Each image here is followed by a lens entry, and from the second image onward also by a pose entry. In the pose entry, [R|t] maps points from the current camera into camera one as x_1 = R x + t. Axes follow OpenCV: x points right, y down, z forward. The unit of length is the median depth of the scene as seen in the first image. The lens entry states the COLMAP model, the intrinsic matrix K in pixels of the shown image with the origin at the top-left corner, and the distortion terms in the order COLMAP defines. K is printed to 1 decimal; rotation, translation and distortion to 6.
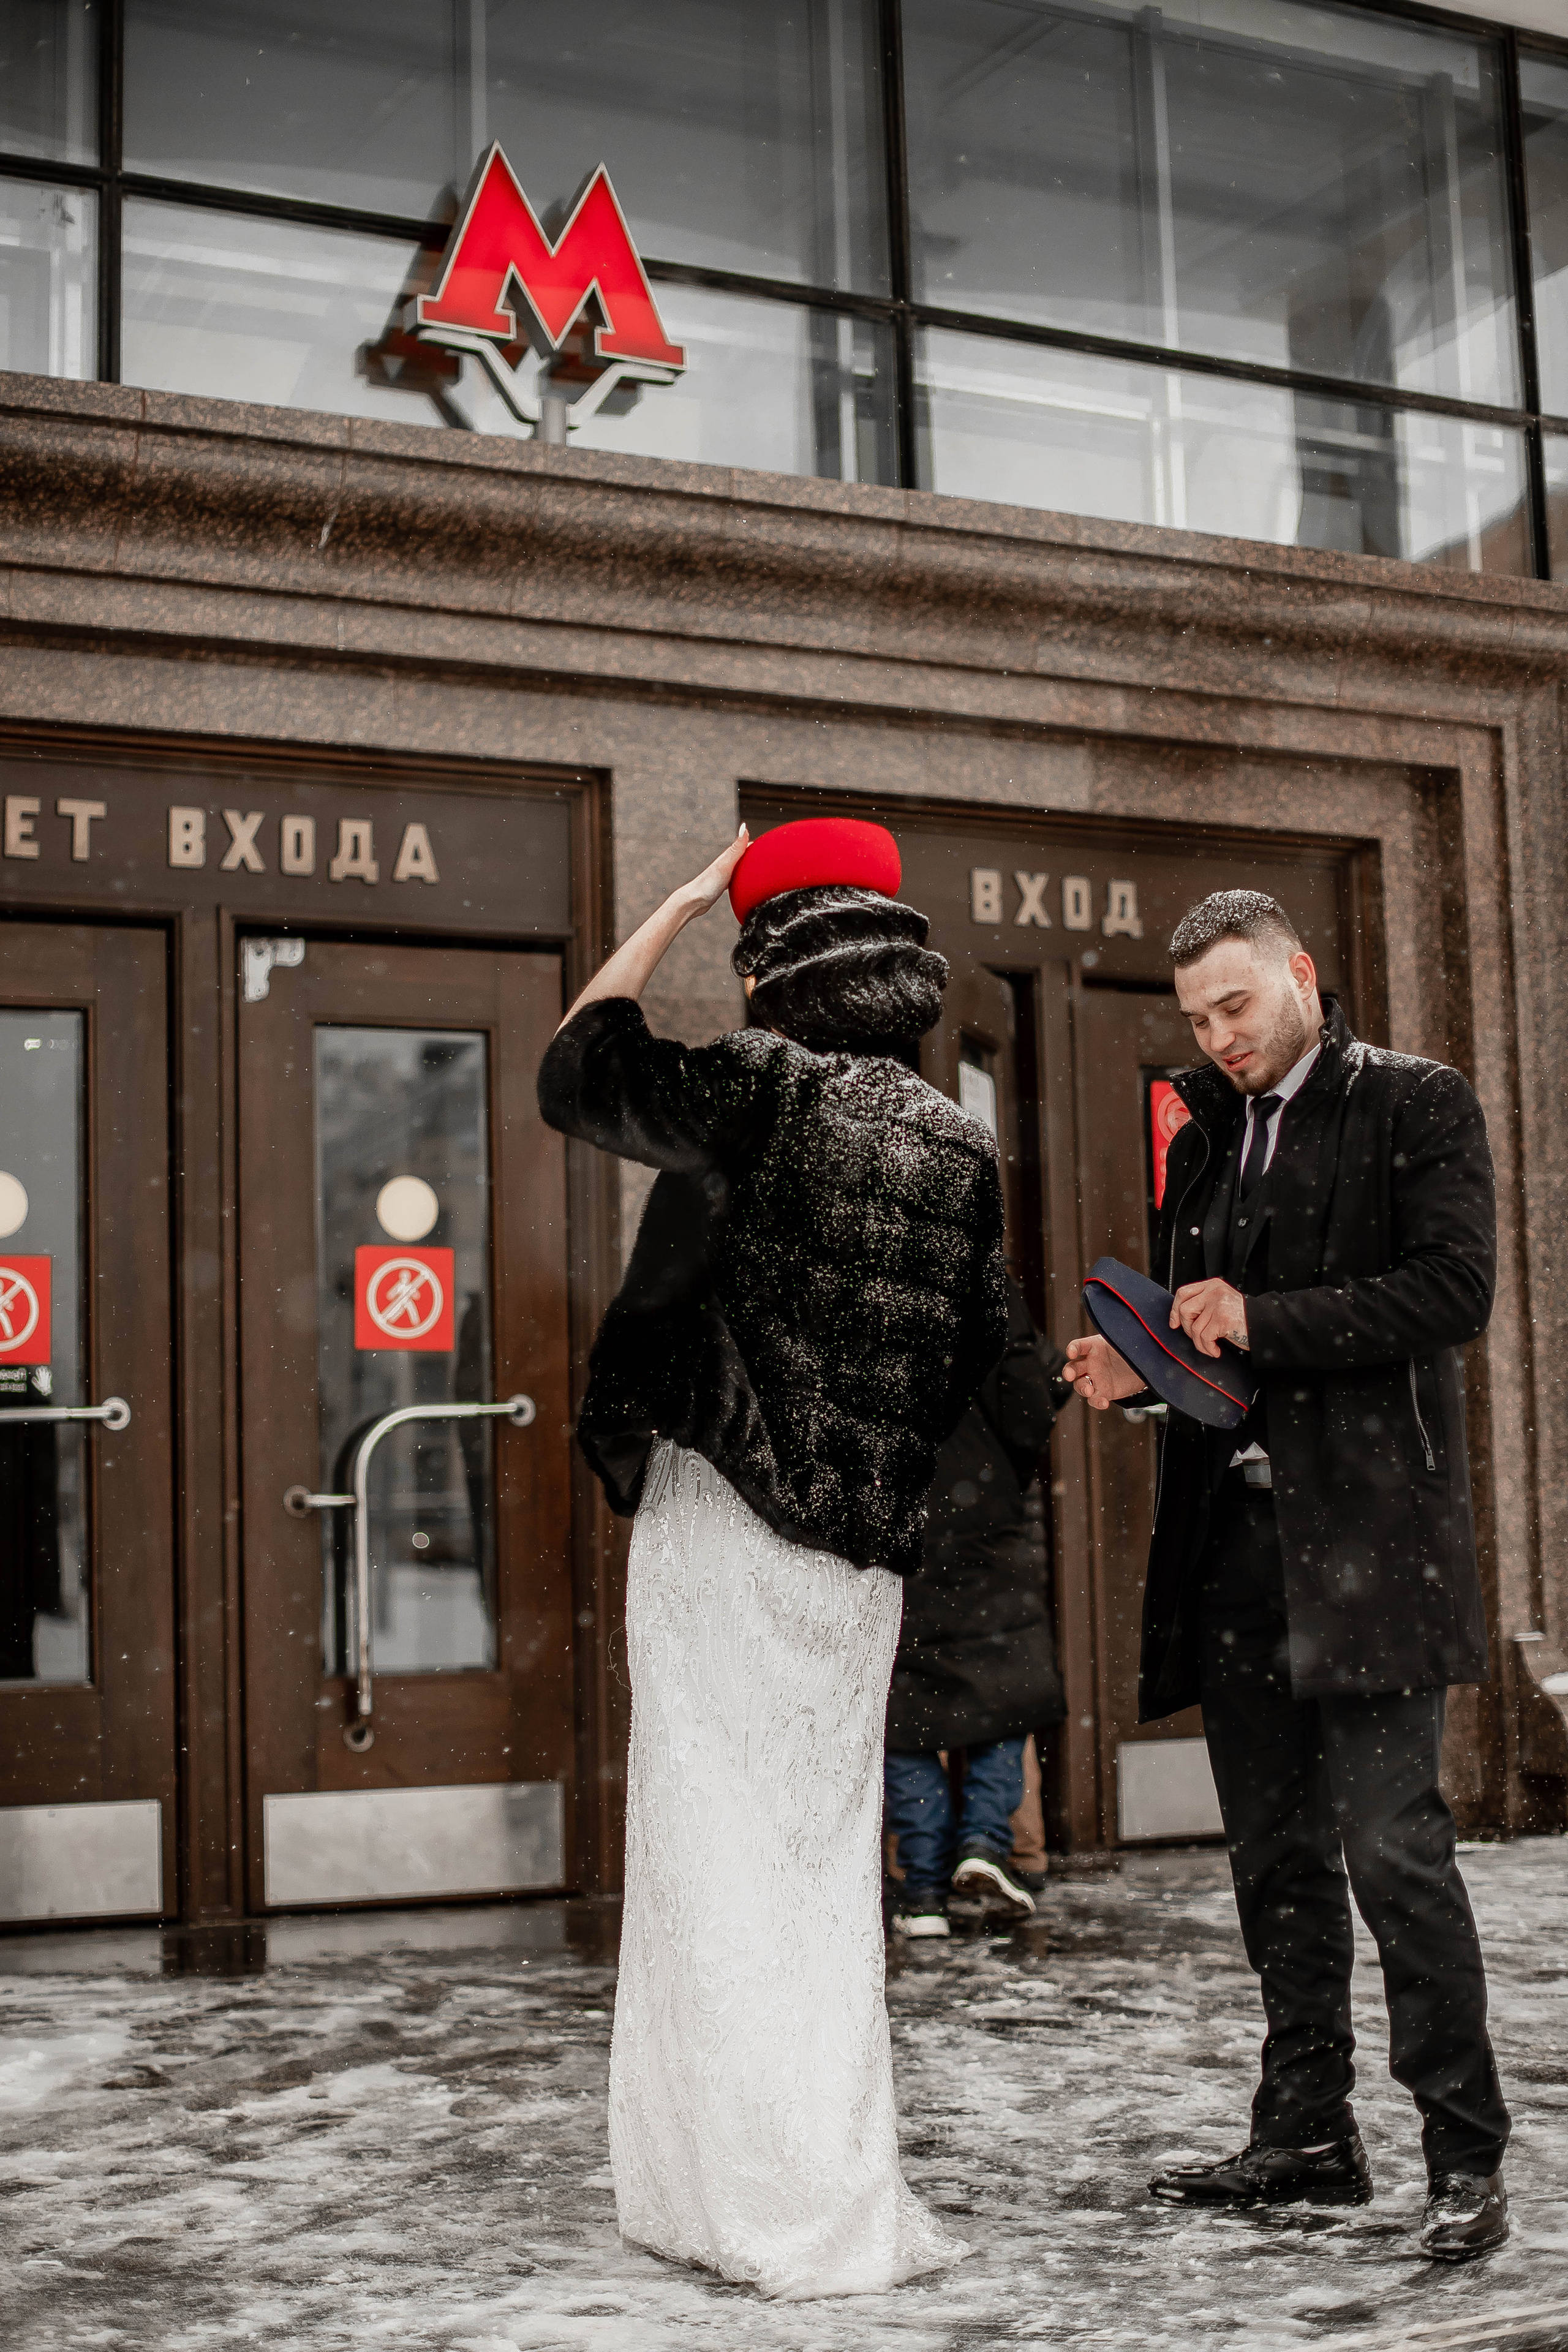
lens RADIAL K [[3615.1, 0, 784.0], [0, 3615.1, 1176.0], [0, 0, 1]] dist [-0.600358, 2.423483]
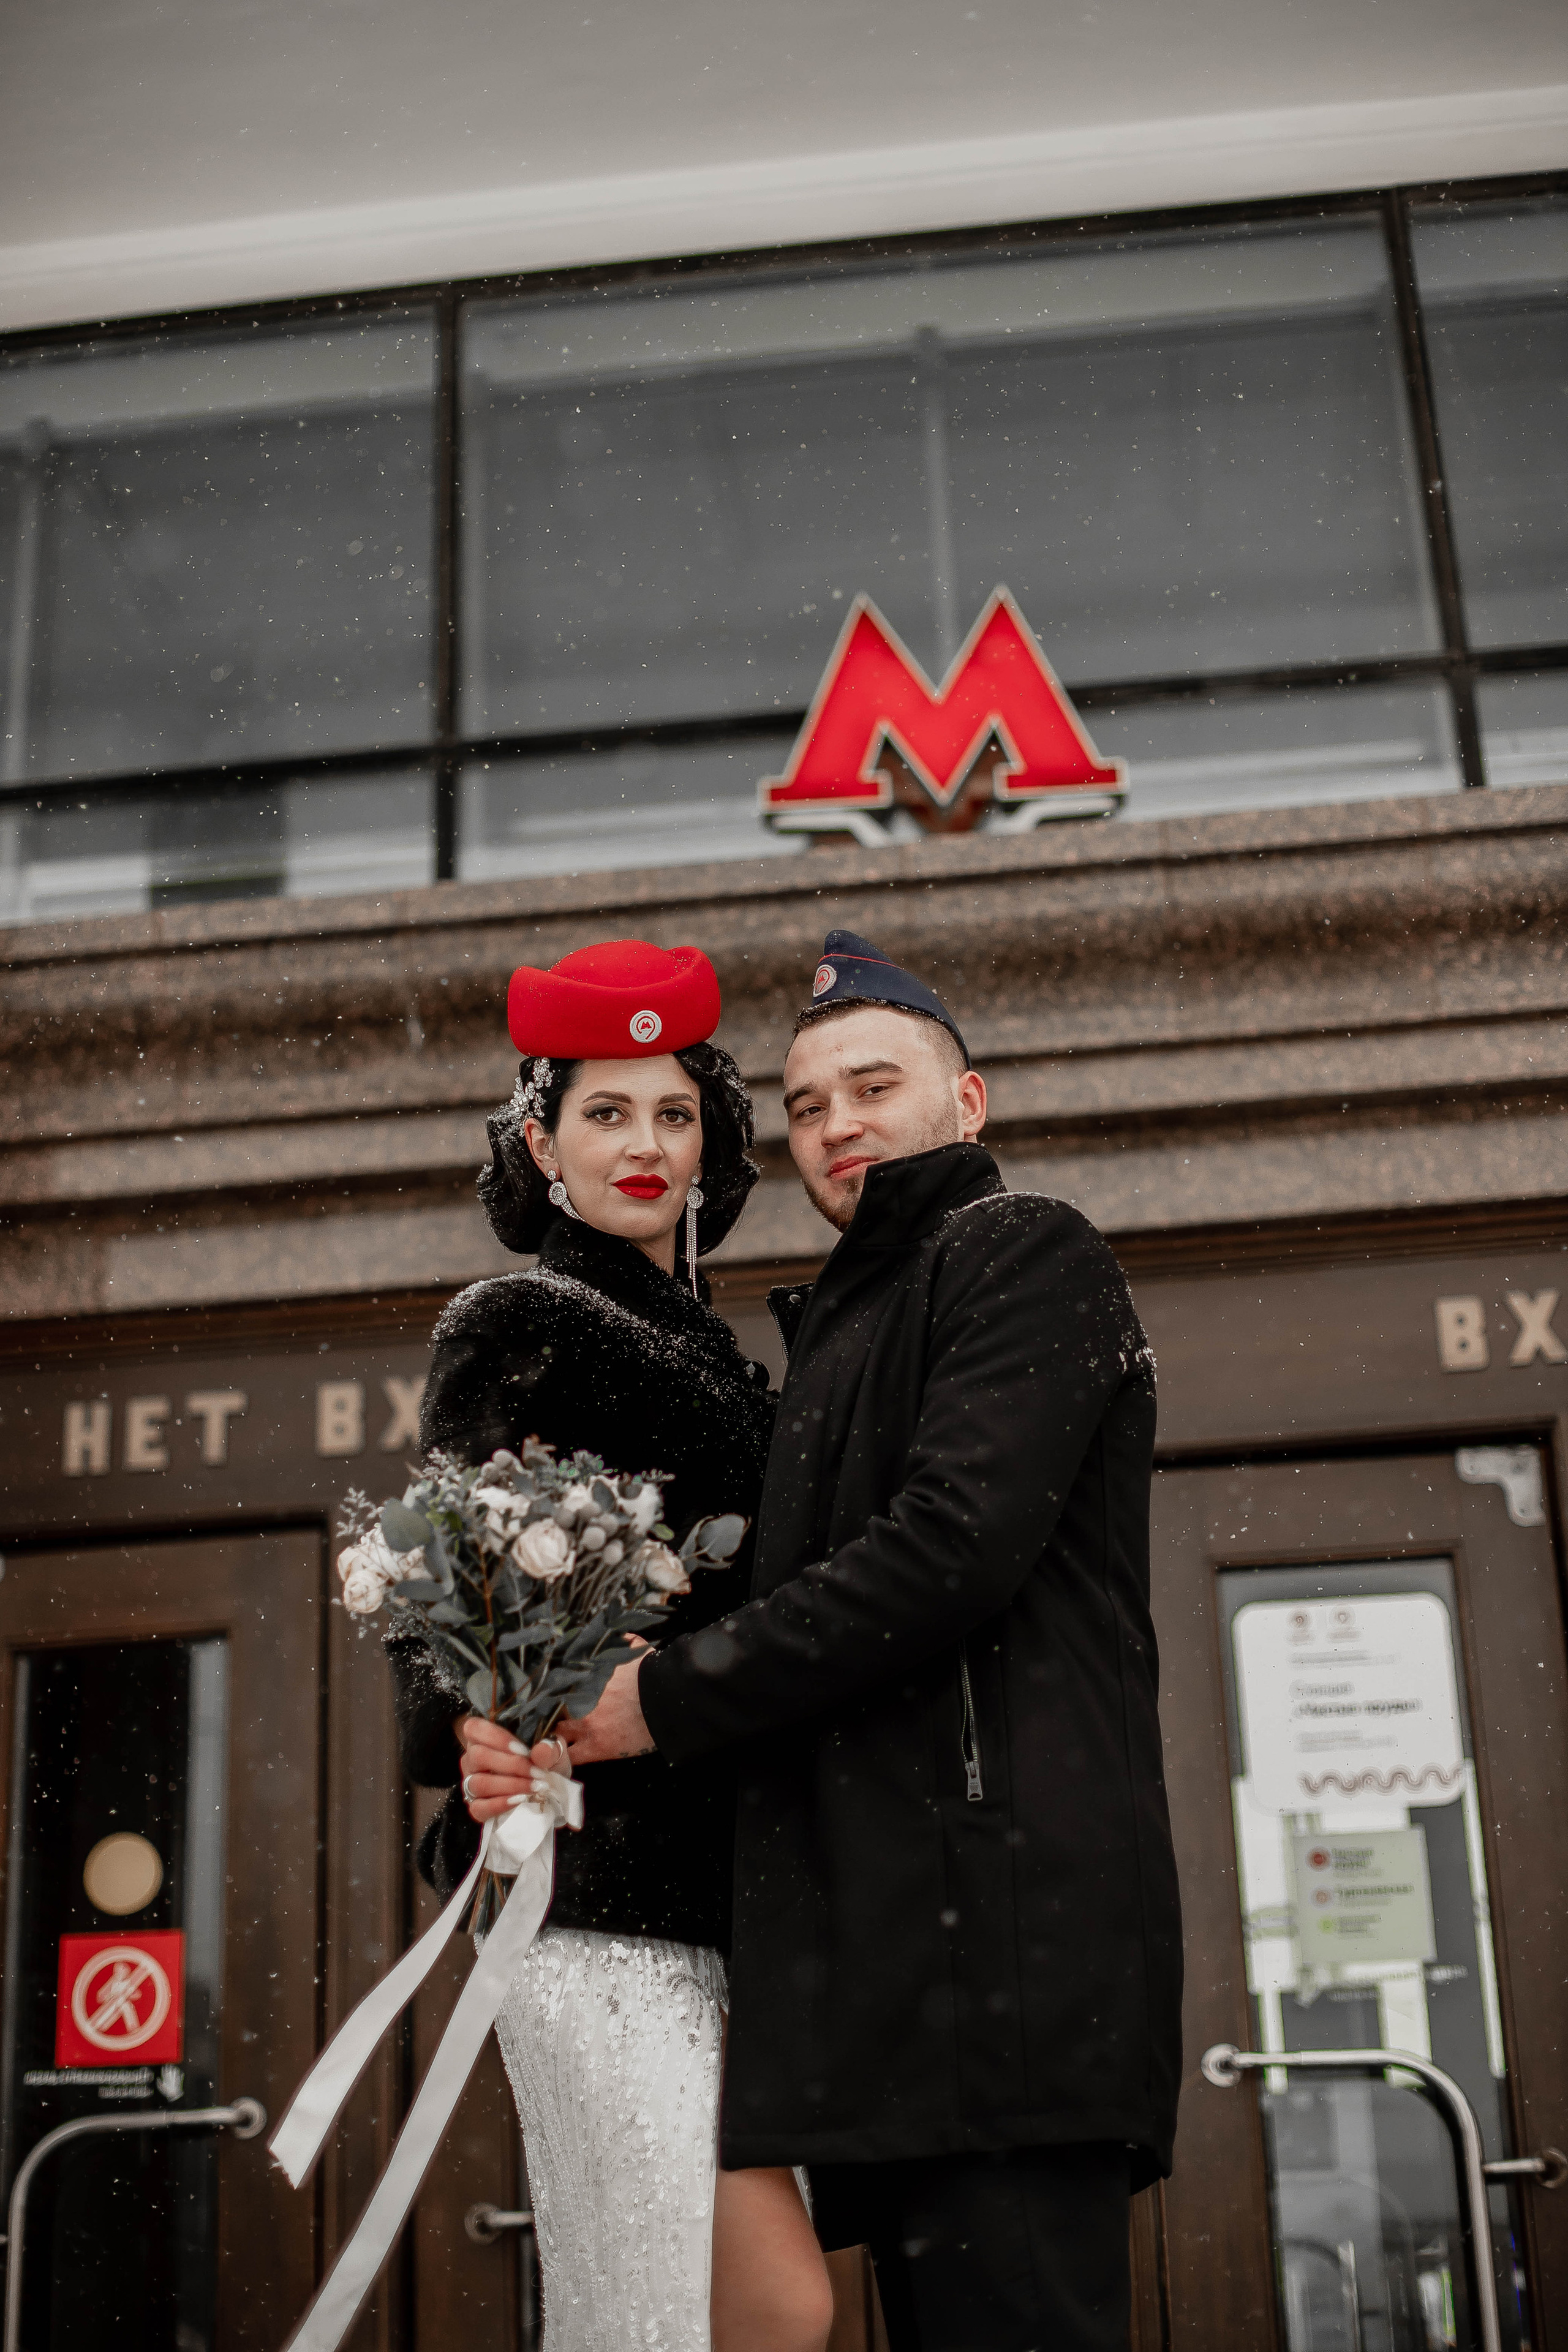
lens RADIAL K [[3615.1, 0, 784.0], [0, 3615.1, 1176.0], [0, 0, 1]] dist [-0.600358, 2.423483]
pose [[0.809716, -0.173055, -0.560724, 0.379320], [0.092184, 0.981175, -0.169699, 0.000240], [0.579536, 0.085718, 0.810426, 0.359324]]
